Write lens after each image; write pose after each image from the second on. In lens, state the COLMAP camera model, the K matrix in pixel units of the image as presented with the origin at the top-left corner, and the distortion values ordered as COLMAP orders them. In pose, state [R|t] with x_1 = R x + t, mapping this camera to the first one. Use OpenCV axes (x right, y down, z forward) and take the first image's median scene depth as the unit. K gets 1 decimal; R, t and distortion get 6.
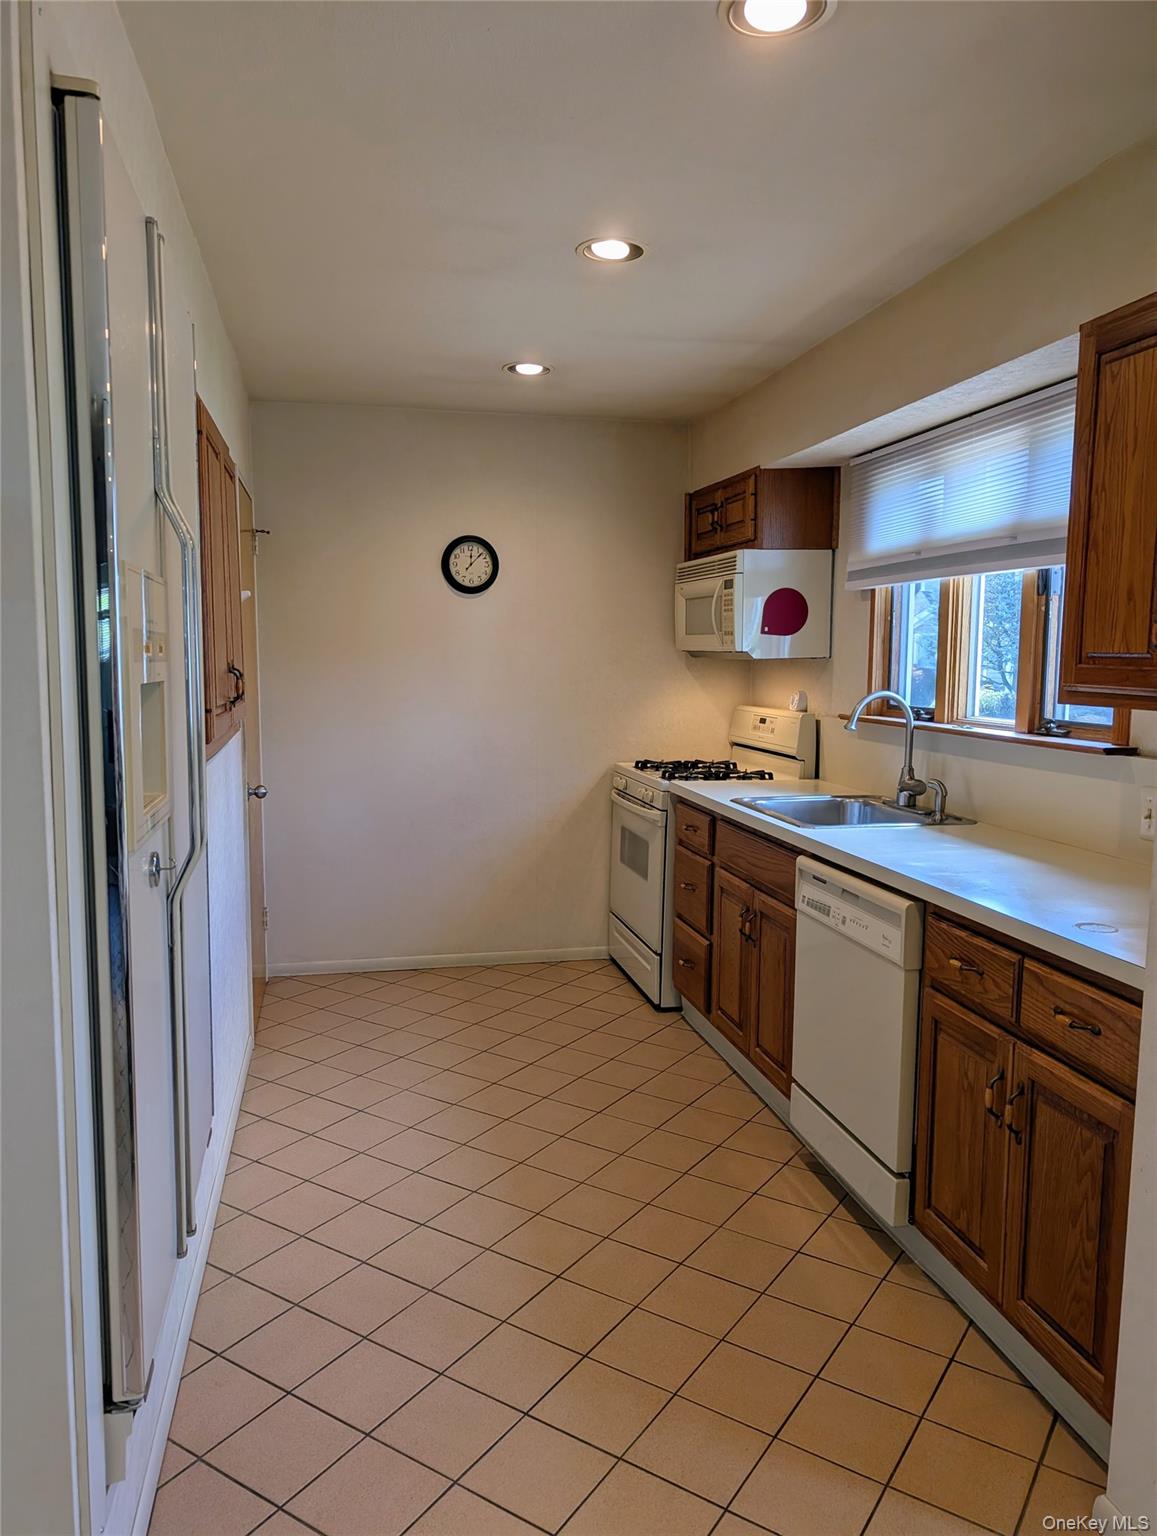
lens RADIAL K [[1109.4, 0, 578.5], [0, 1109.4, 768.0], [0, 0, 1]] dist [0.068107, -0.124507]
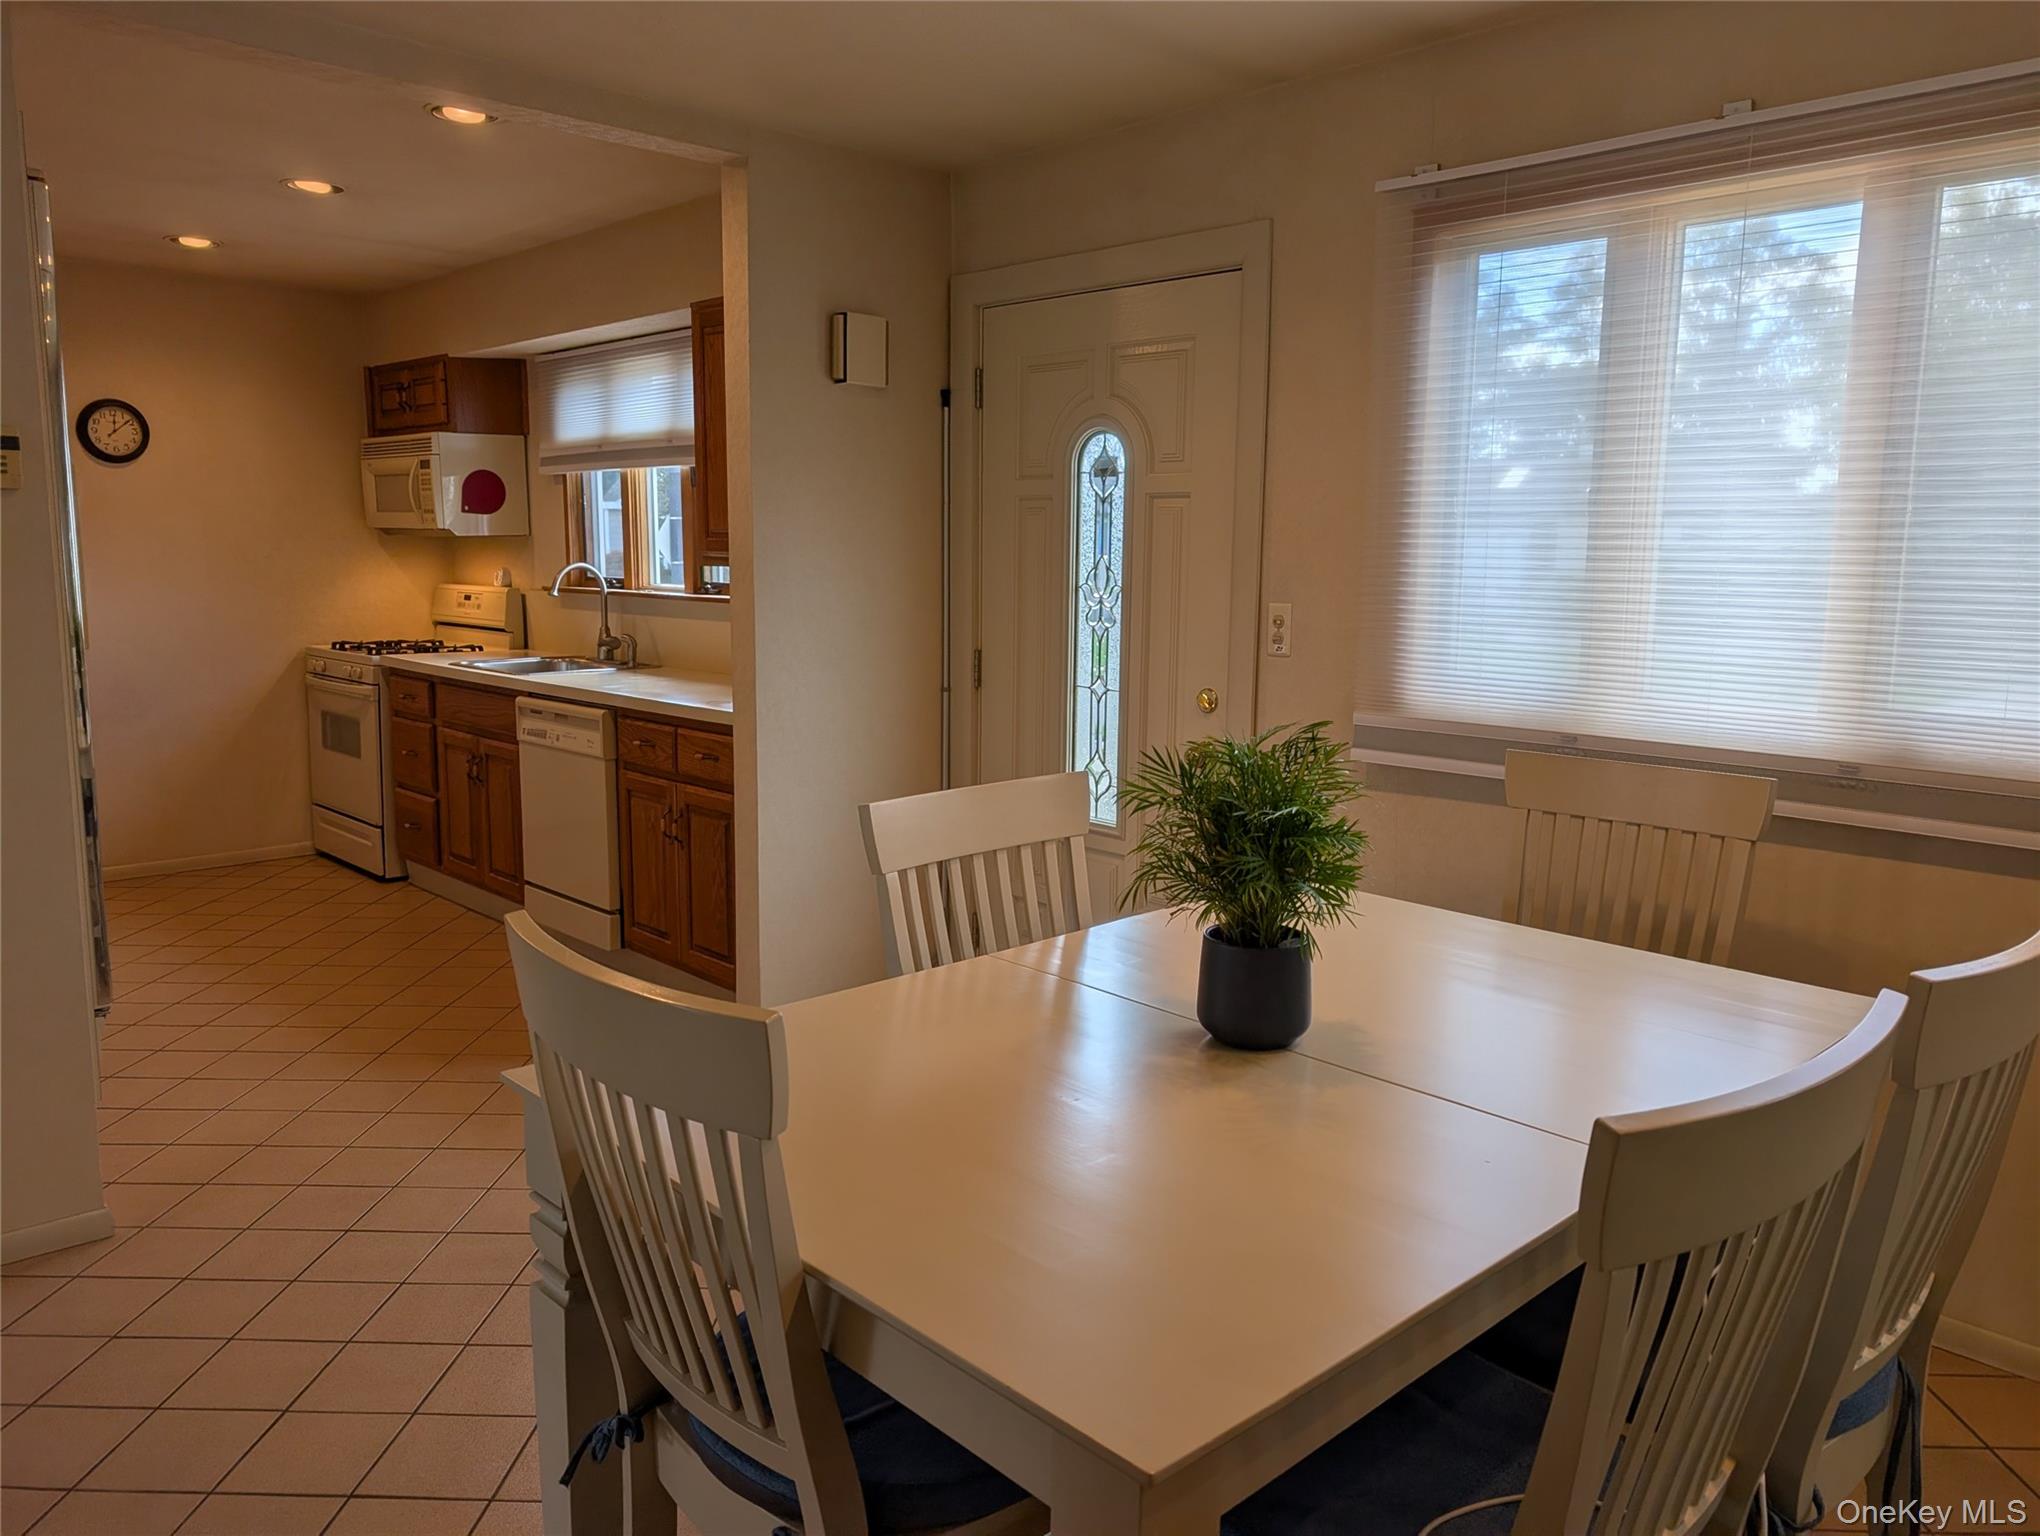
lens RADIAL K [[1434.8, 0, 1020.0], [0, 1434.8, 768.0], [0, 0, 1]] dist [0.018321, 0.002521]
pose [[0.853045, -0.080938, 0.515522, -0.120477], [0.052761, 0.996213, 0.069104, 0.061426], [-0.519163, -0.031749, 0.854085, -0.505919]]
